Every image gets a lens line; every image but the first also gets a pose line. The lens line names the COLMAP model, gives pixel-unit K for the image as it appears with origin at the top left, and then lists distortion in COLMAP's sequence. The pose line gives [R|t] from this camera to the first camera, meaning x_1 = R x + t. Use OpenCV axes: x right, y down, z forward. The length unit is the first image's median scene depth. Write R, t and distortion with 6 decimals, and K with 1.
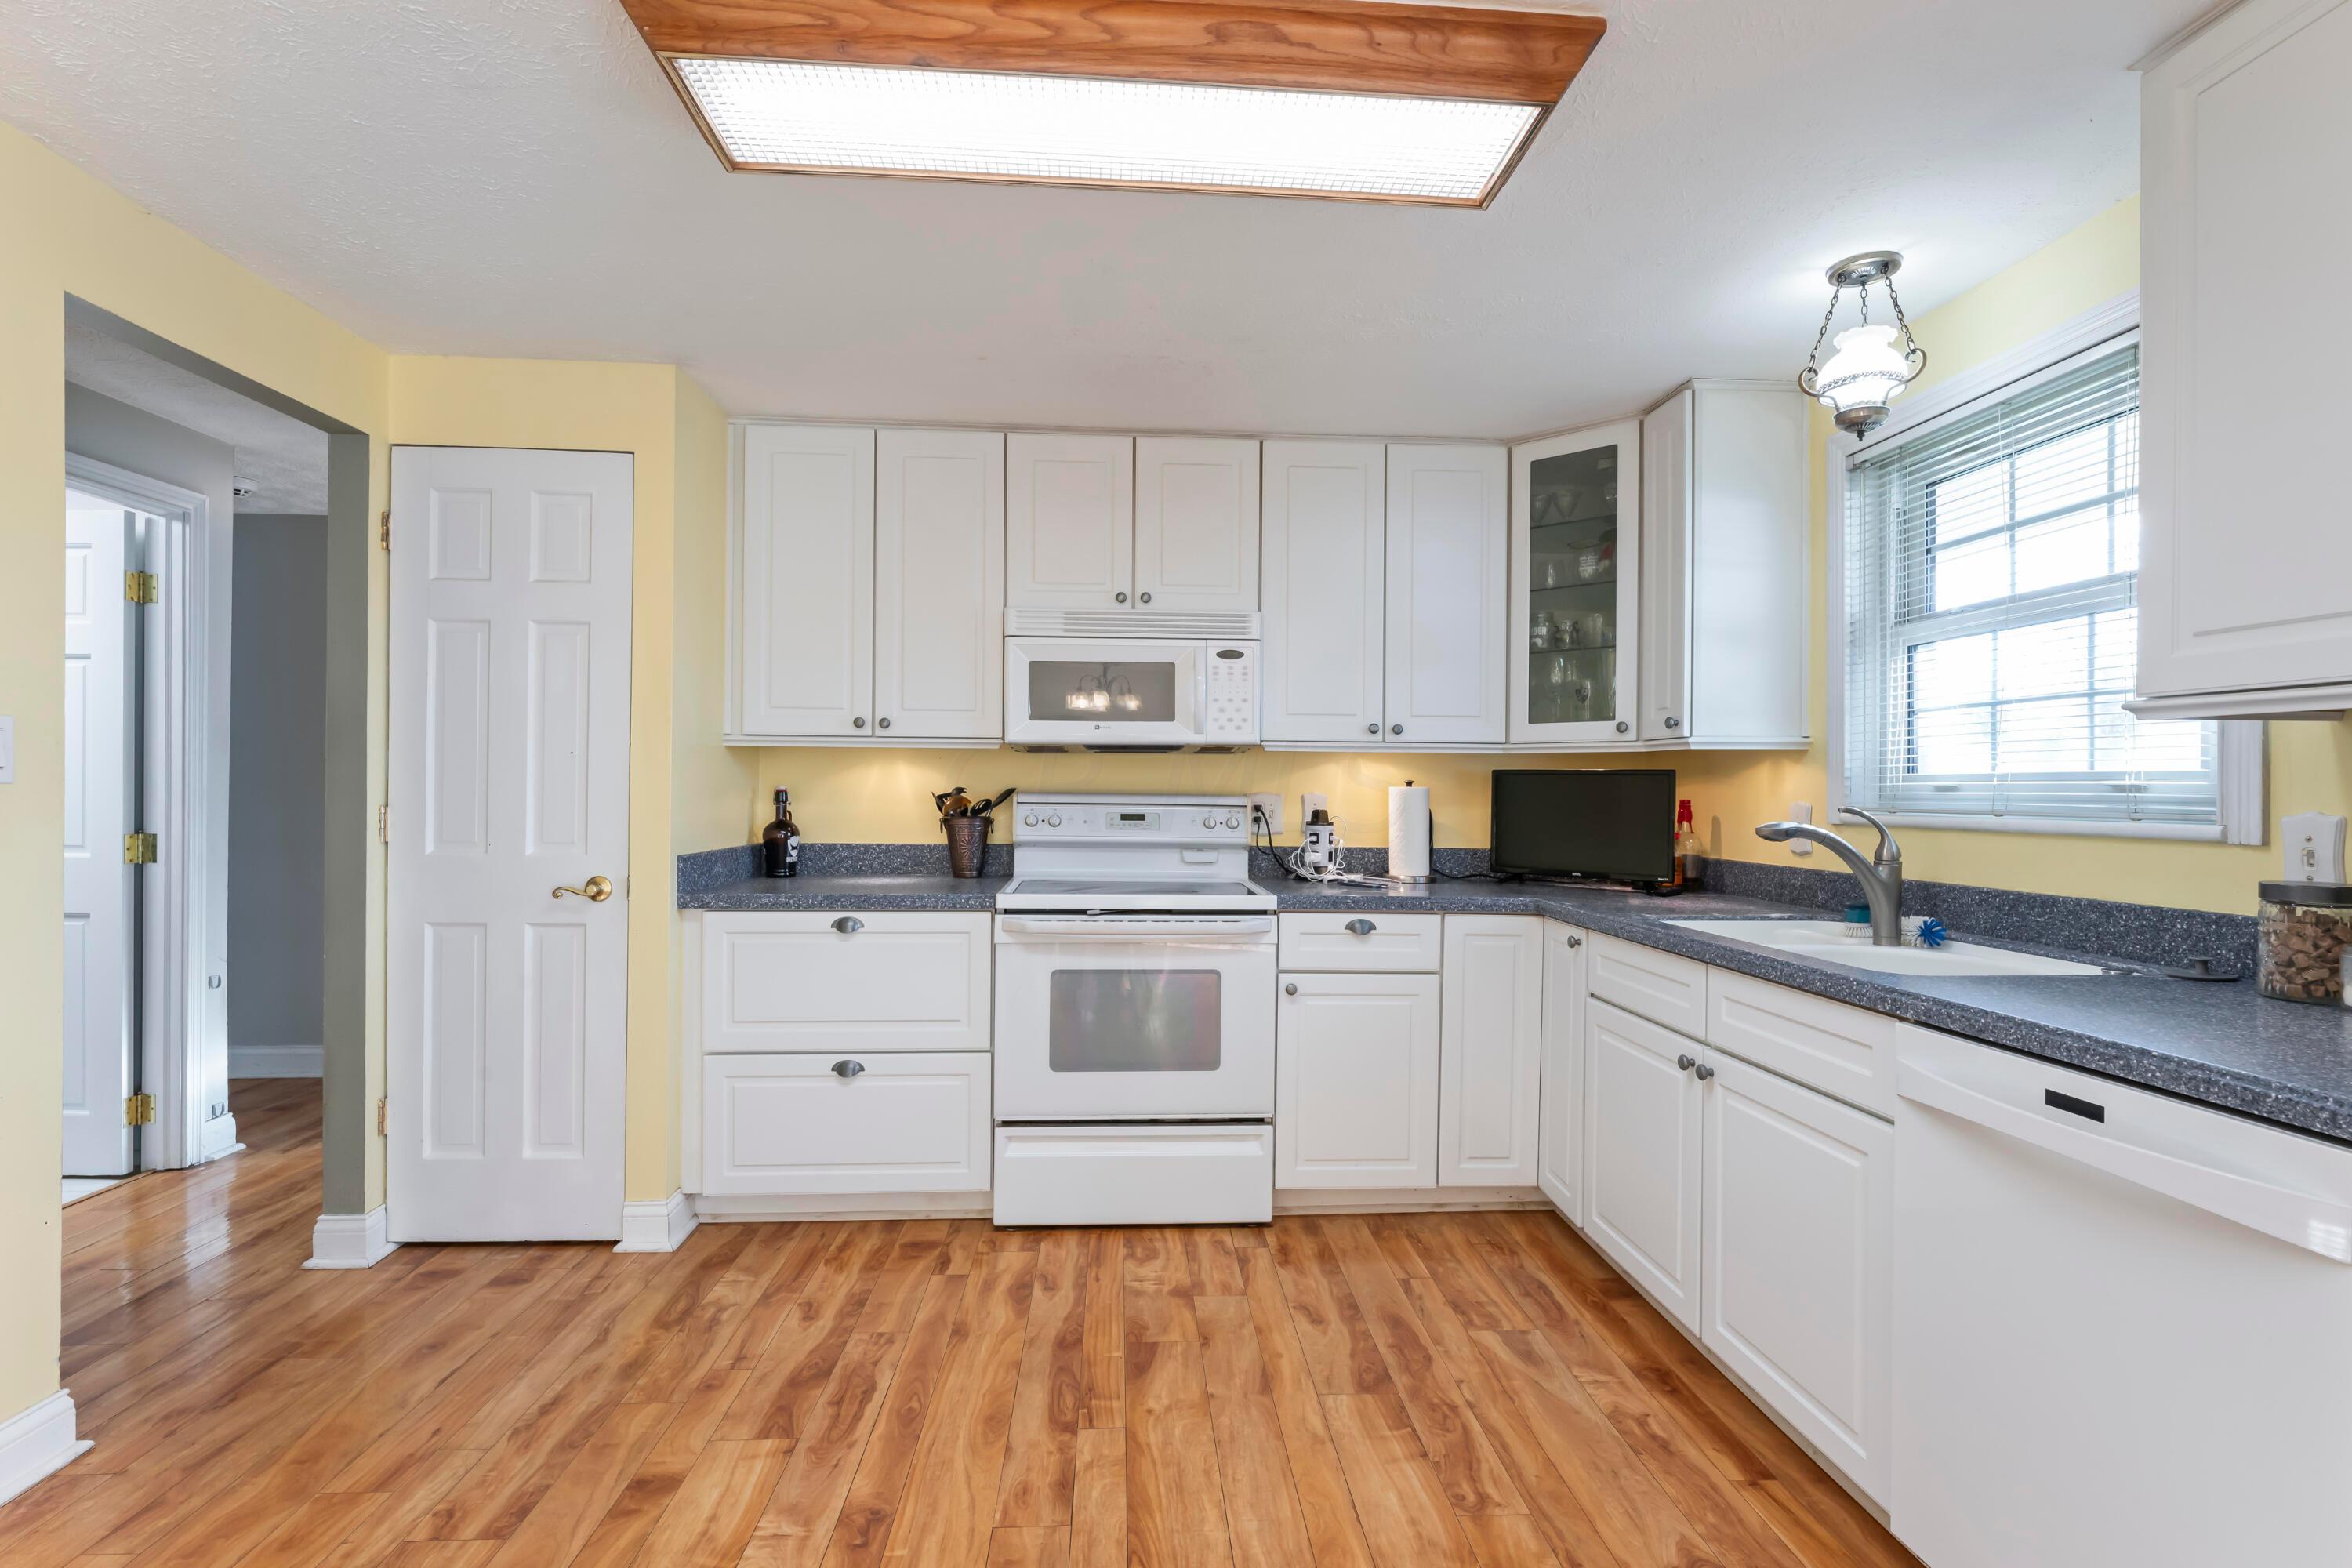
lens RADIAL K [[1068.9, 0, 1170.5], [0, 1068.9, 785.4], [0, 0, 1]] dist [0.000131, -0.000020]
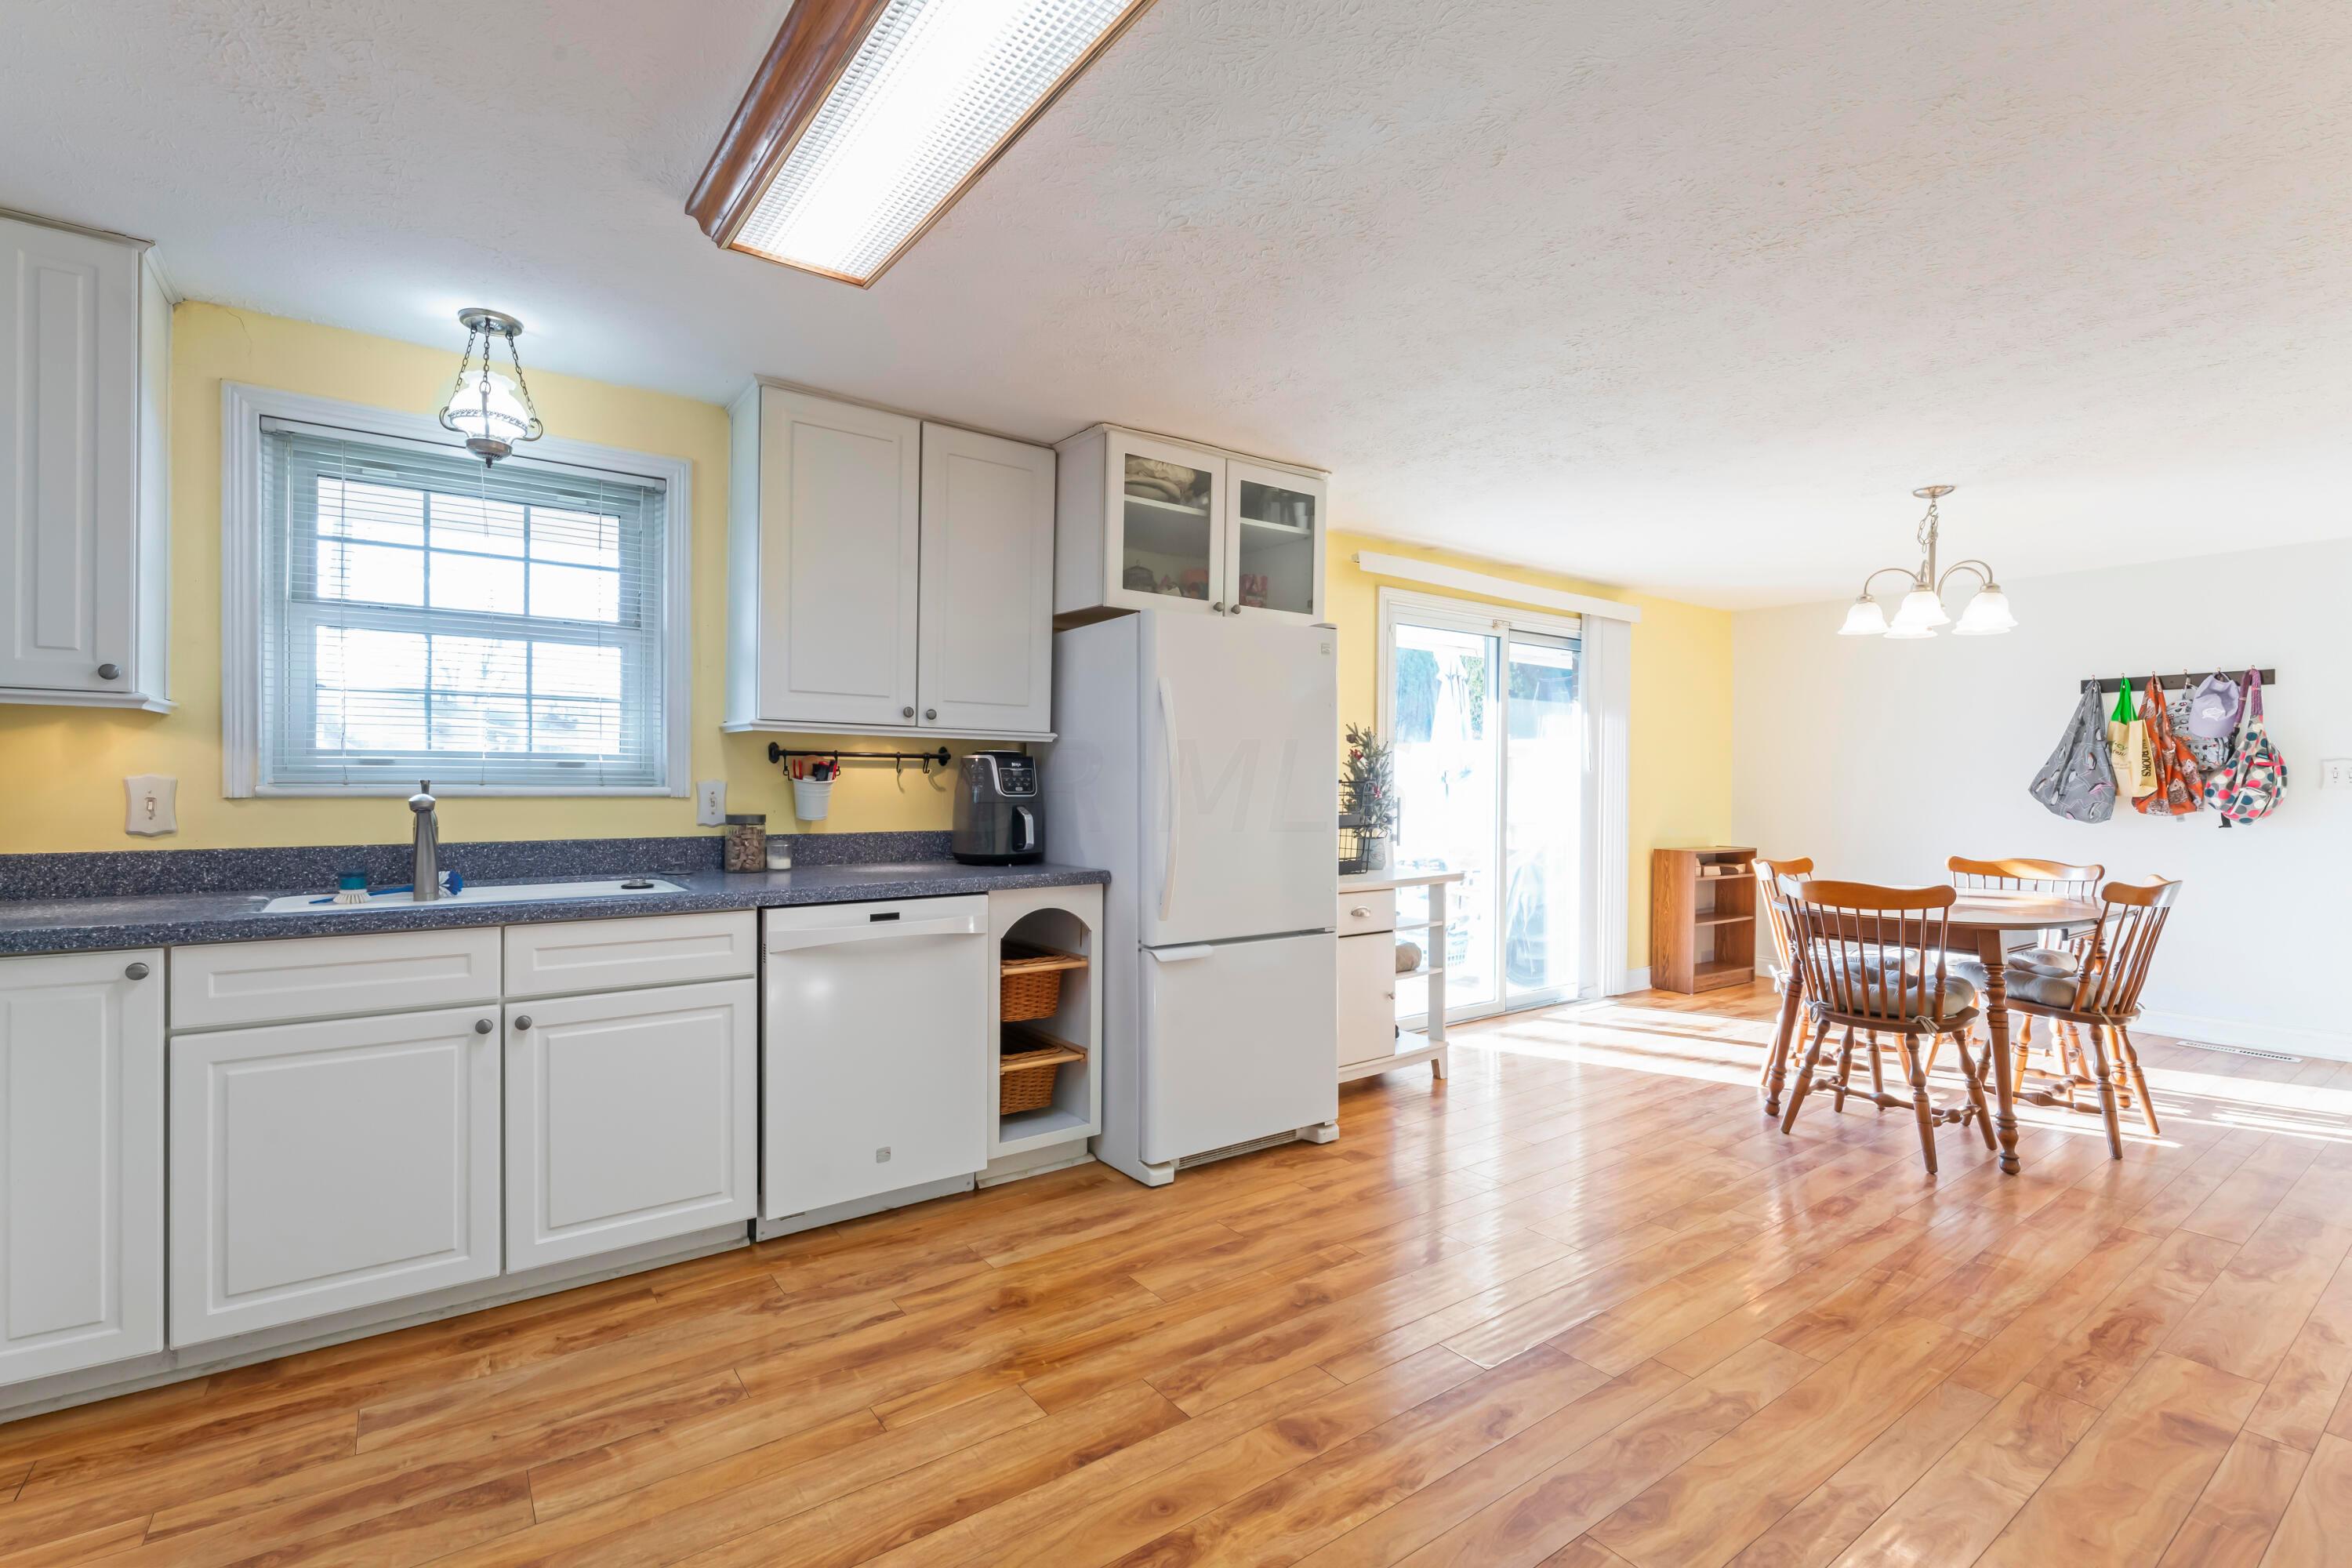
lens RADIAL K [[1068.9, 0, 1170.5], [0, 1068.9, 785.4], [0, 0, 1]] dist [0.000131, -0.000020]
pose [[-0.543980, -0.004940, 0.839083, -0.759130], [-0.009008, 0.999959, 0.000047, 0.021930], [-0.839050, -0.007533, -0.544003, 1.020214]]
